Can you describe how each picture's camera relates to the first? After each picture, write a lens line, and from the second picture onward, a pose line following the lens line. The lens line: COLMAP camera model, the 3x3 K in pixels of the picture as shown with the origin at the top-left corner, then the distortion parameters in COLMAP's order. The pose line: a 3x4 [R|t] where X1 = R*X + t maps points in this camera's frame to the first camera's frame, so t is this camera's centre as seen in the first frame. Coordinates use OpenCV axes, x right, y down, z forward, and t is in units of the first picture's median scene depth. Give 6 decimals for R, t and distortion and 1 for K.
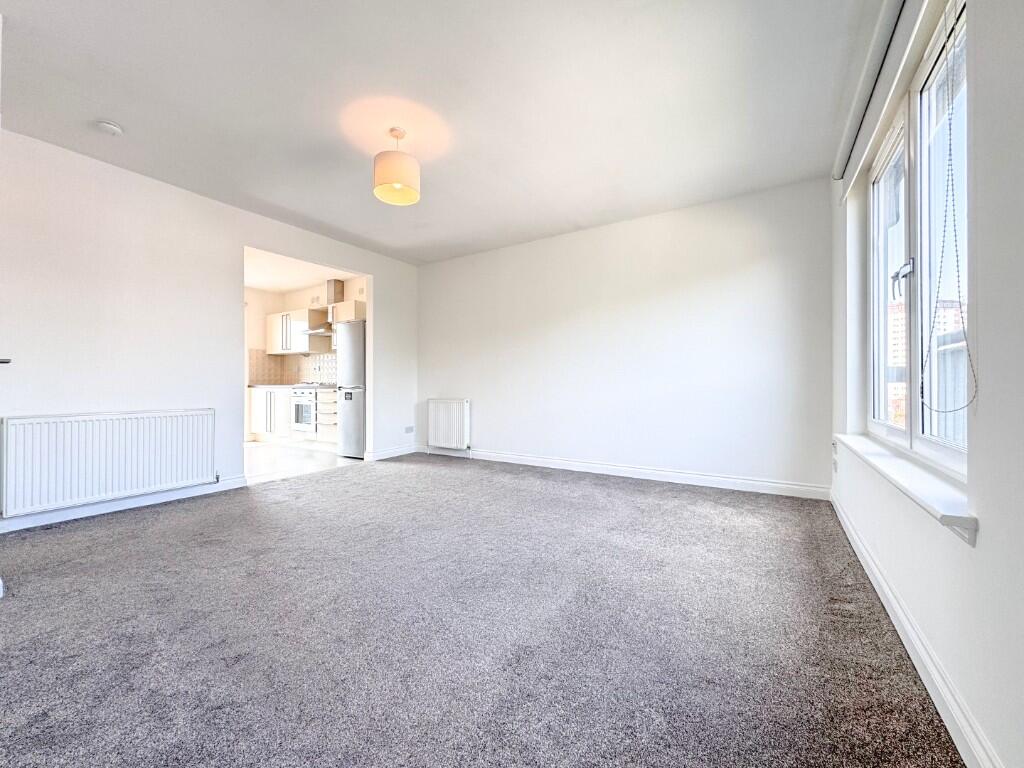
lens RADIAL K [[409.5, 0, 512.0], [0, 409.5, 384.0], [0, 0, 1]] dist [-0.001509, 0.000154]
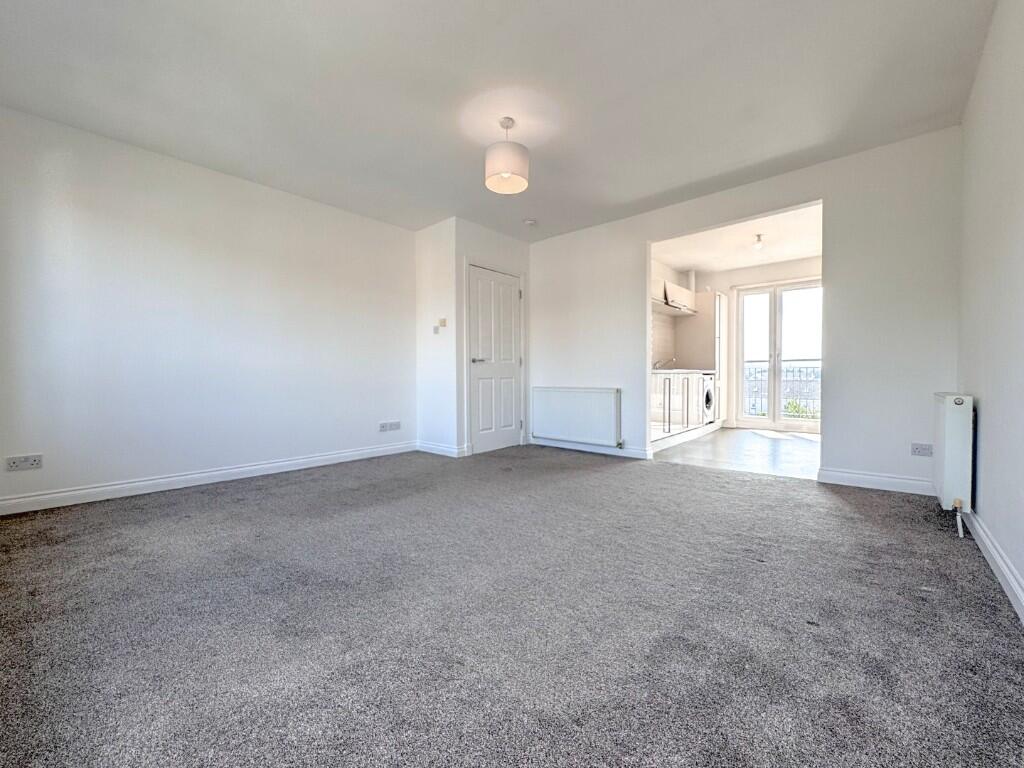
lens RADIAL K [[409.5, 0, 512.0], [0, 409.5, 384.0], [0, 0, 1]] dist [-0.001509, 0.000154]
pose [[-0.165315, 0.025035, -0.985923, 0.511552], [0.008880, 0.999675, 0.023896, 0.011904], [0.986201, -0.004804, -0.165484, 0.810456]]
